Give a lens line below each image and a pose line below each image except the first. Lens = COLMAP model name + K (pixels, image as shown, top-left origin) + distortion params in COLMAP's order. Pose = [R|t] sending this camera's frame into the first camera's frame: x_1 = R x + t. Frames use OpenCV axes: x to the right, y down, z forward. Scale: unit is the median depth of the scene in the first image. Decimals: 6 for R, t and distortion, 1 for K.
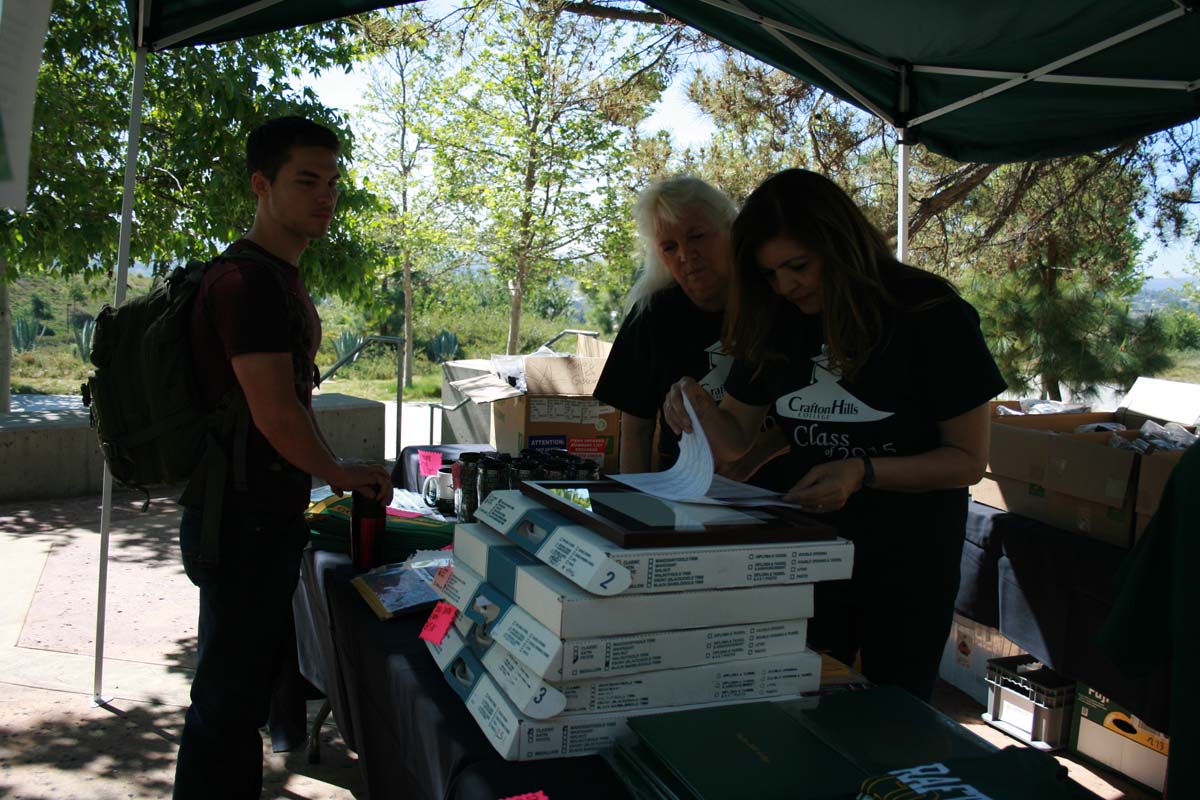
lens RADIAL K [[1129.2, 0, 627.7], [0, 1129.2, 411.5], [0, 0, 1]] dist [-0.063991, 0.000000]
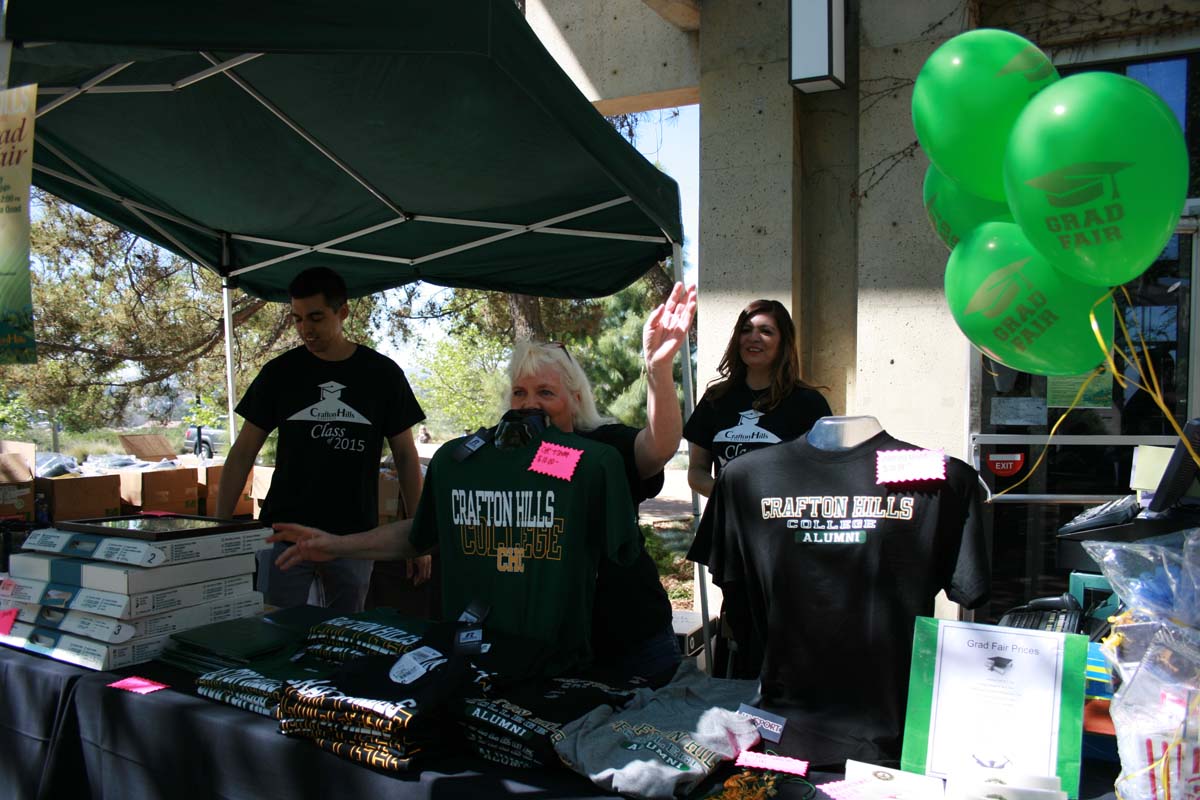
lens RADIAL K [[983.3, 0, 596.0], [0, 983.3, 422.3], [0, 0, 1]] dist [-0.137227, 0.098111]
pose [[0.794368, -0.061443, 0.604321, -0.067203], [0.103434, 0.994024, -0.034898, 0.011130], [-0.598566, 0.090230, 0.795976, -0.121652]]
